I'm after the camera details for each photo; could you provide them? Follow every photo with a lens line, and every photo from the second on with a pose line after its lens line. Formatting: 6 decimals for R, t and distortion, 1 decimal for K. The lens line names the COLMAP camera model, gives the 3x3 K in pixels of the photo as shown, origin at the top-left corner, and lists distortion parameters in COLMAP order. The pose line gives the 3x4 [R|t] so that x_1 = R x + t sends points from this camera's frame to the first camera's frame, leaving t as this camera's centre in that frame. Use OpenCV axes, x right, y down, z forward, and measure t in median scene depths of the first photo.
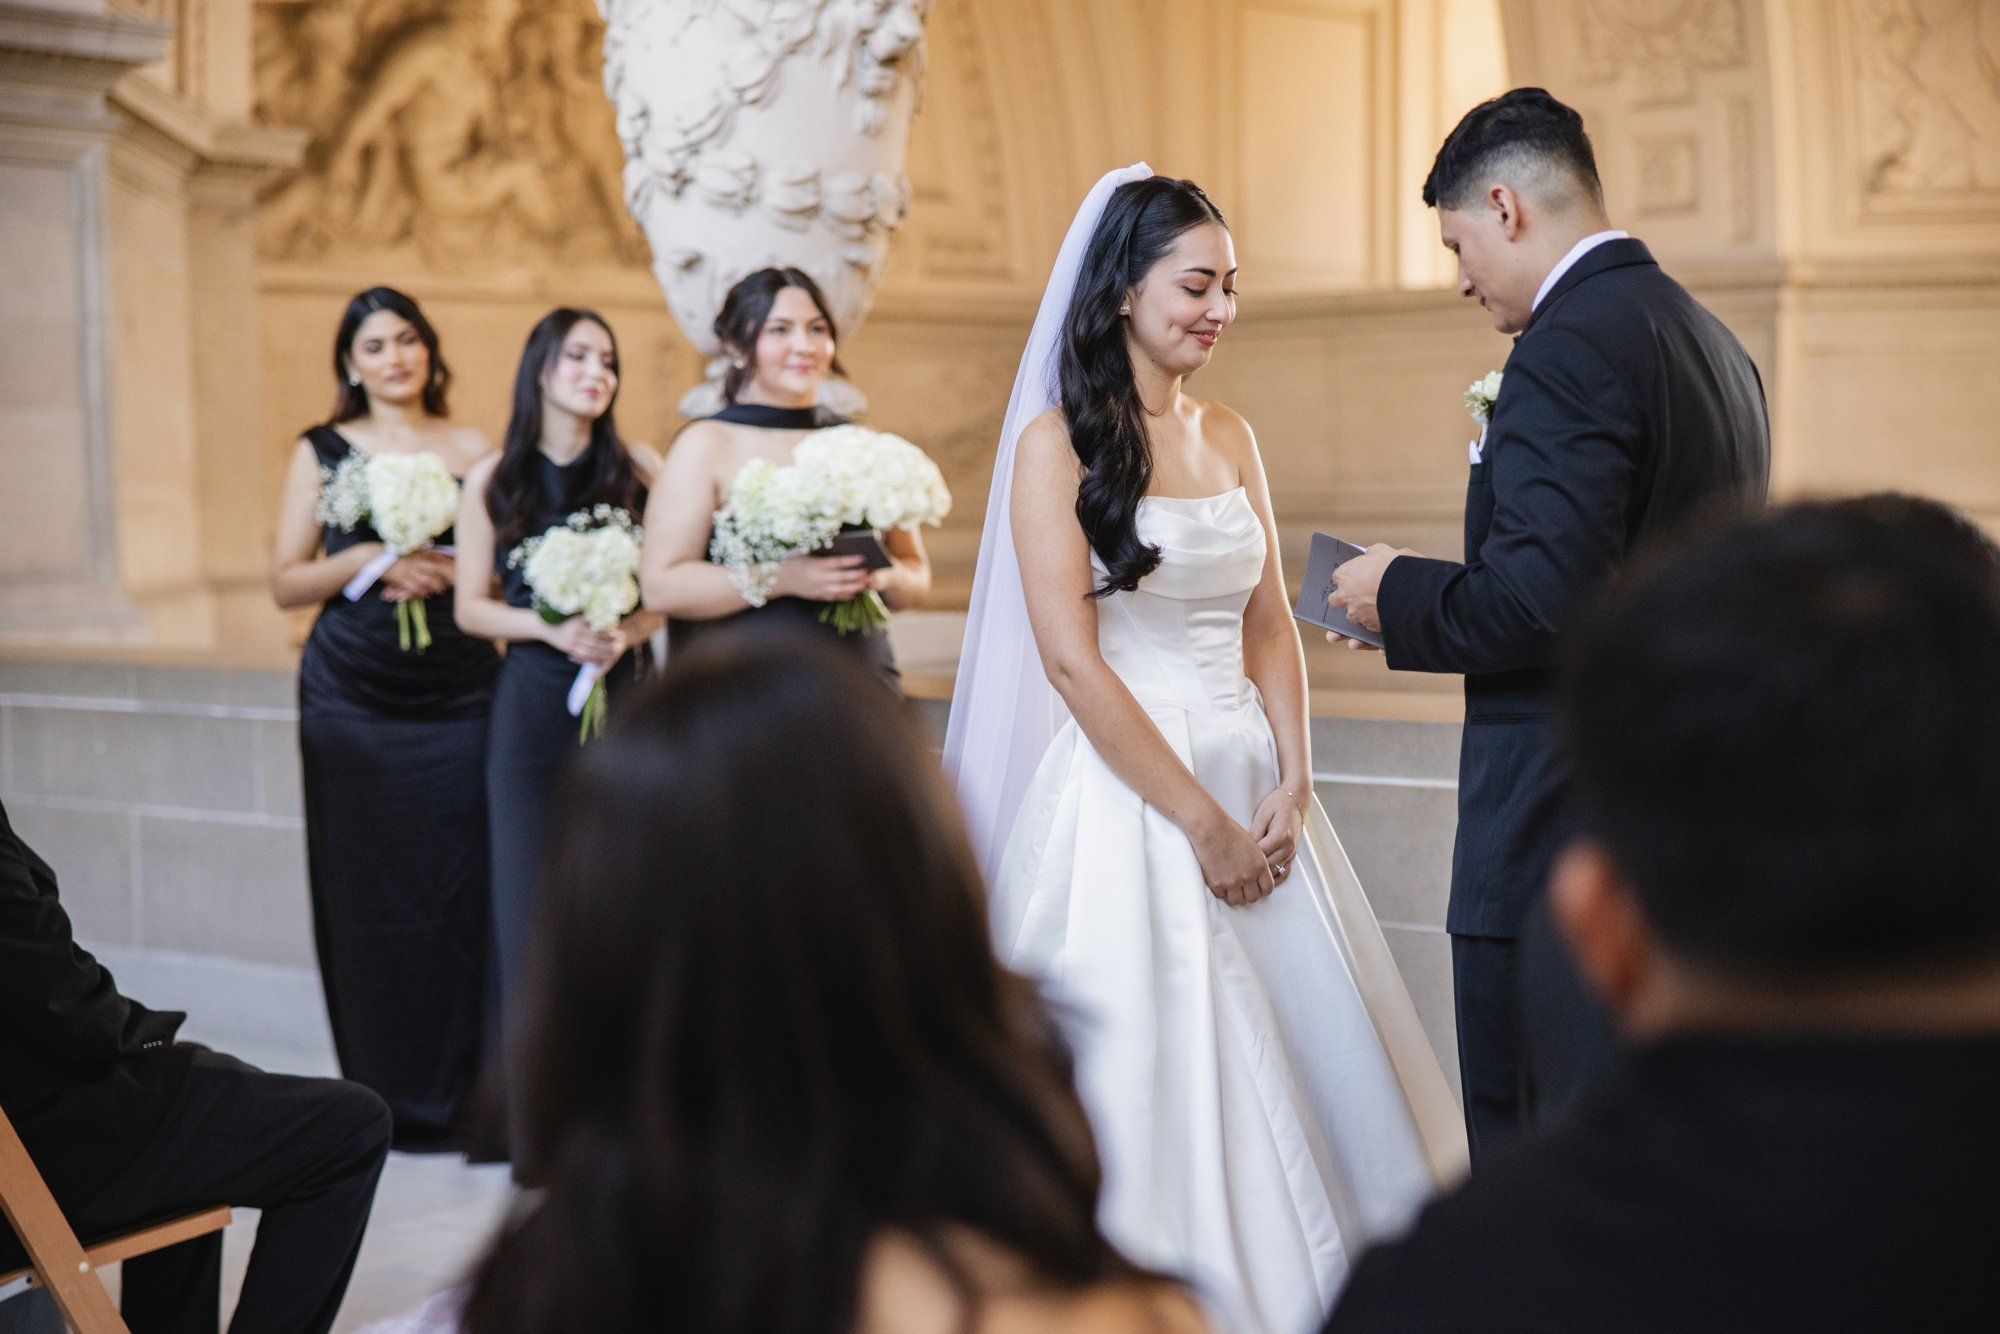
lens RADIAL K [[3263.8, 0, 1000.0], [0, 3263.8, 667.0], [0, 0, 1]] dist [0.115716, 0.001211]
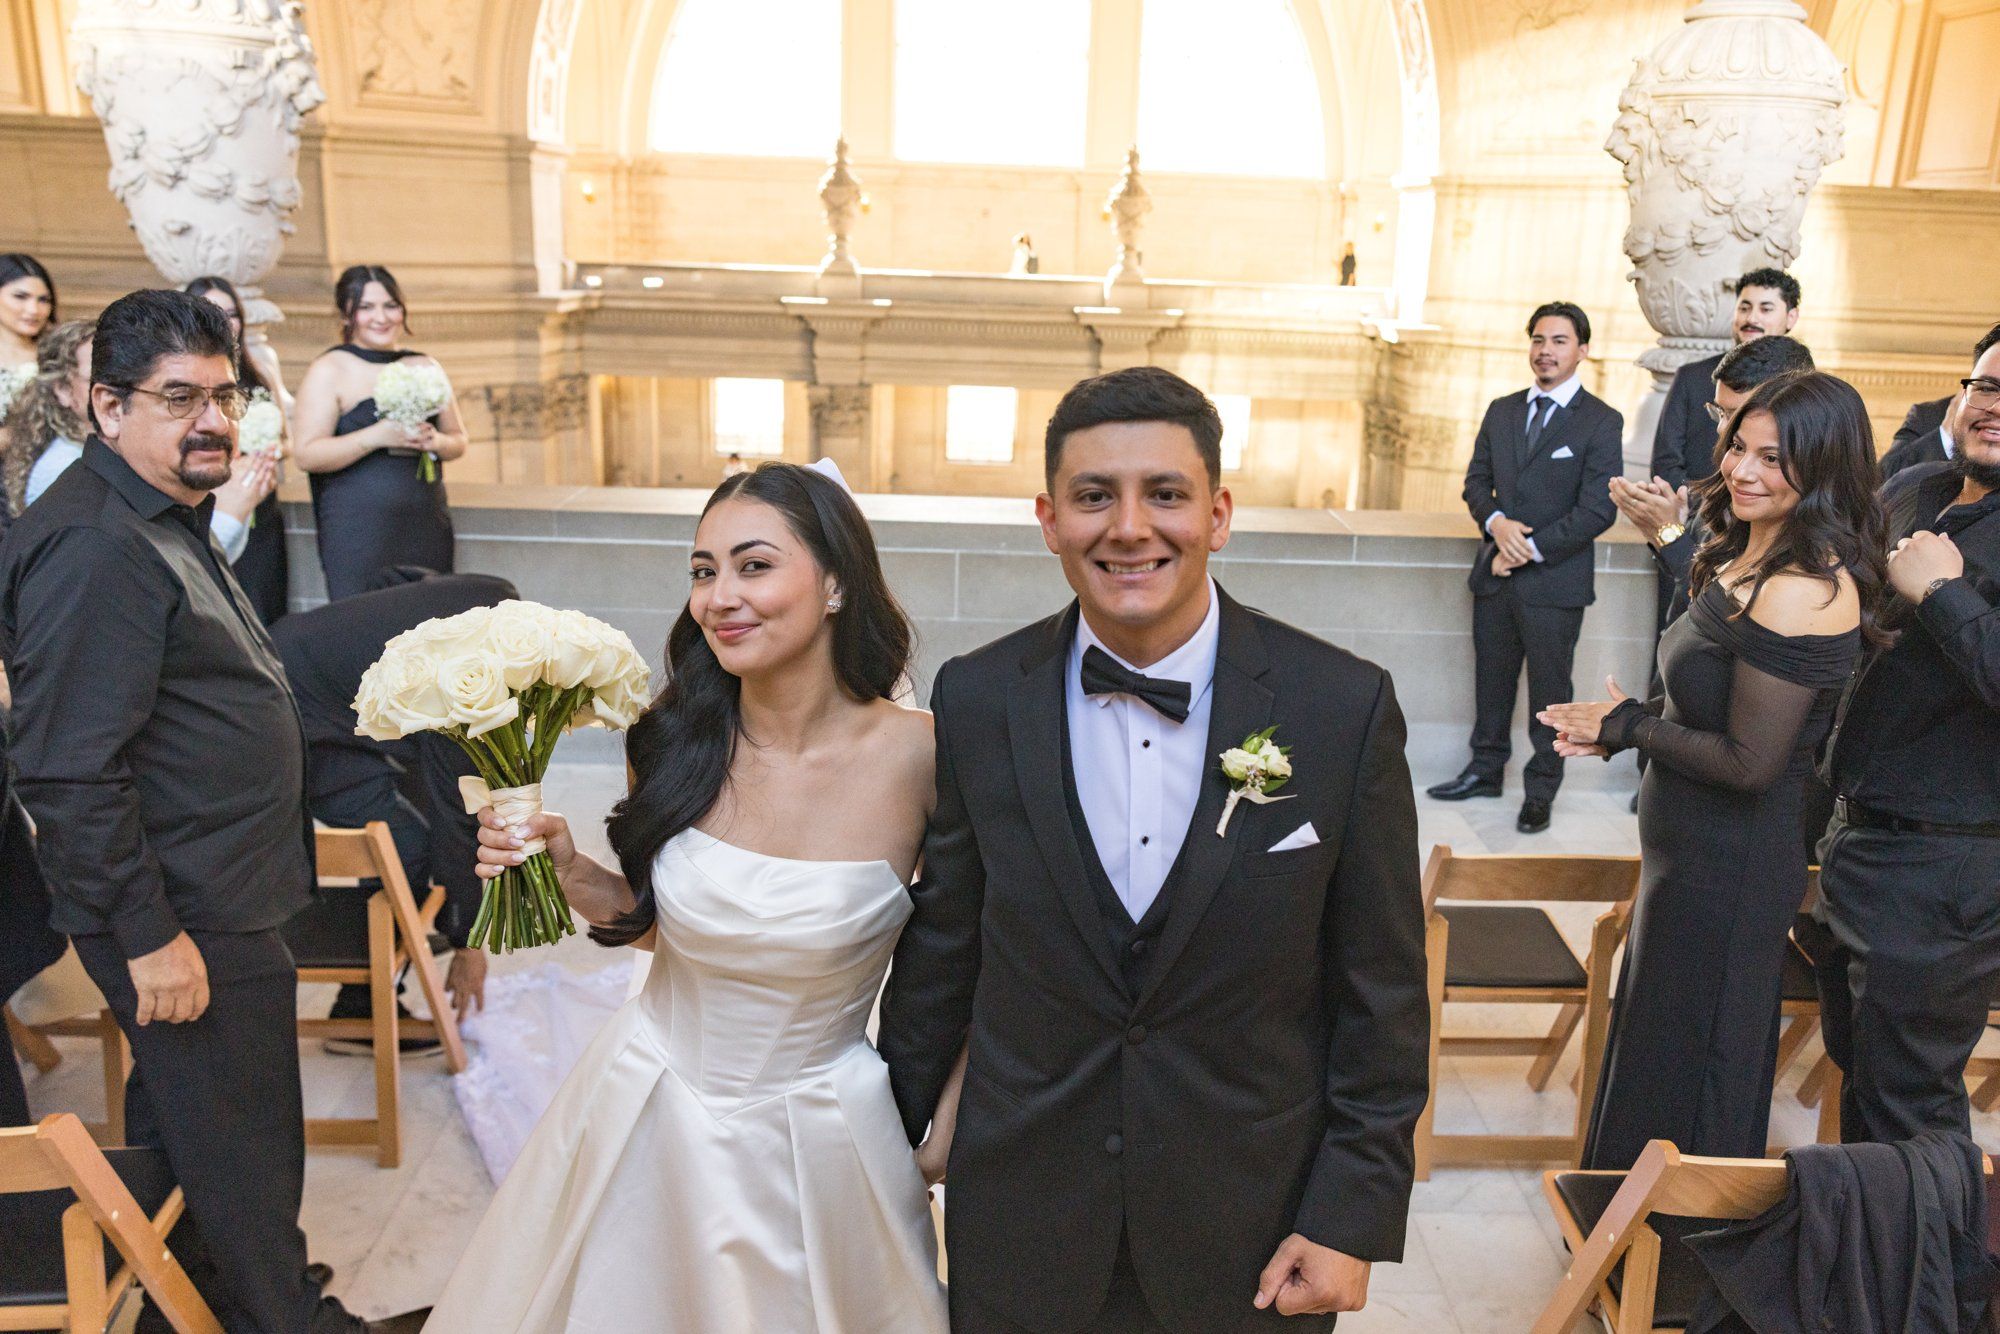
lens RADIAL K [[1596.3, 0, 1031.4], [0, 1596.3, 644.4], [0, 0, 1]] dist [0.001941, 0.005004]
pose [[0.743519, -0.132604, 0.655436, -0.327754], [-0.007332, 0.978467, 0.206275, -0.088351], [-0.668675, -0.158175, 0.726536, 0.105902]]
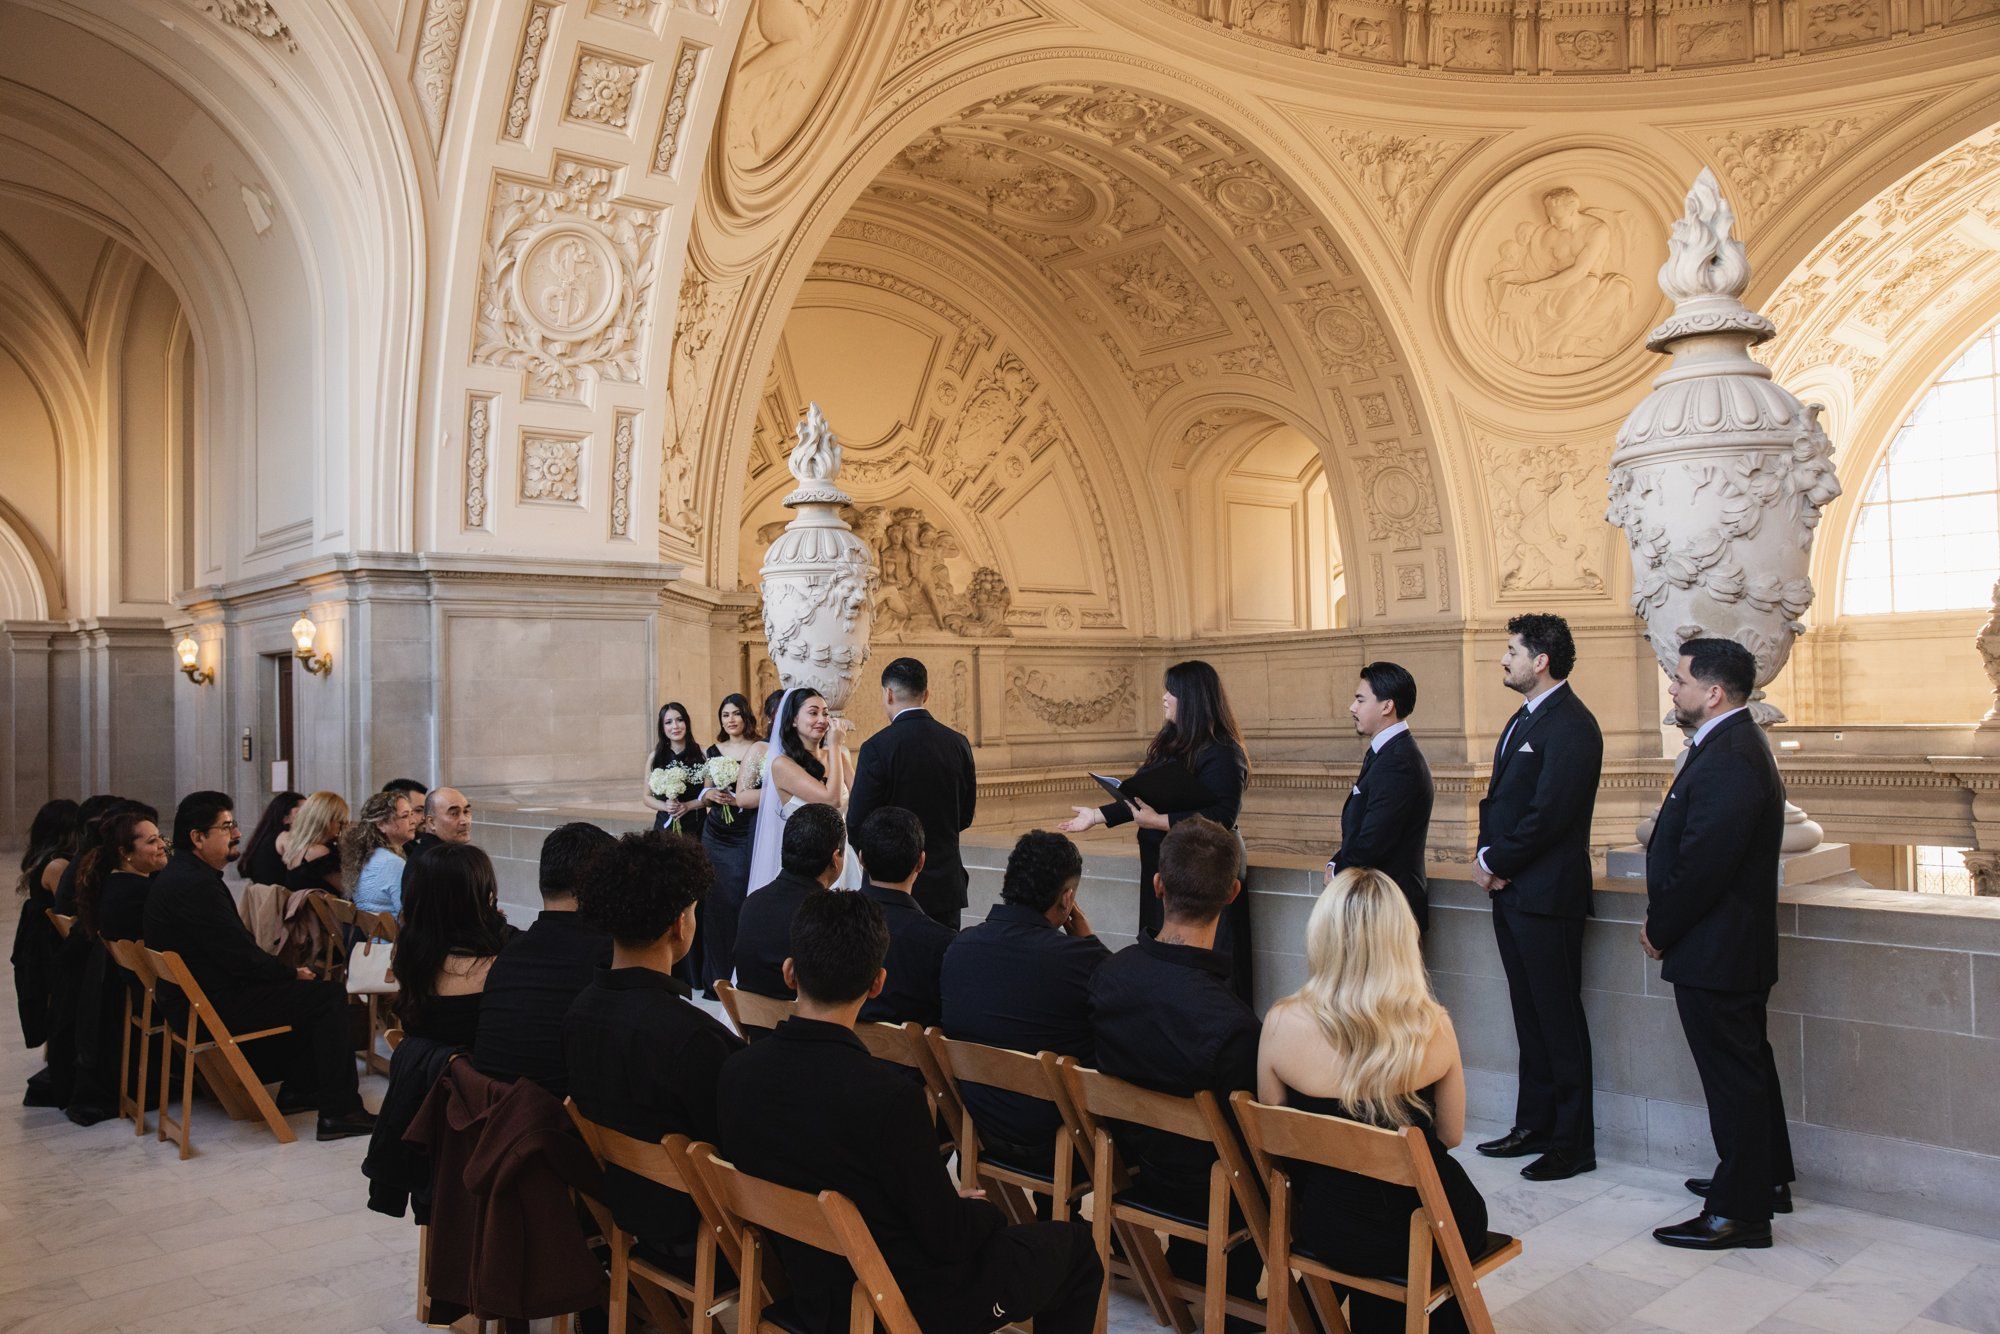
lens RADIAL K [[1636.3, 0, 1000.0], [0, 1636.3, 667.0], [0, 0, 1]] dist [-0.121555, 0.138622]
pose [[0.990646, -0.010452, -0.136058, 0.277475], [-0.000506, 0.996774, -0.080259, -0.020520], [0.136458, 0.079577, 0.987445, -0.364013]]
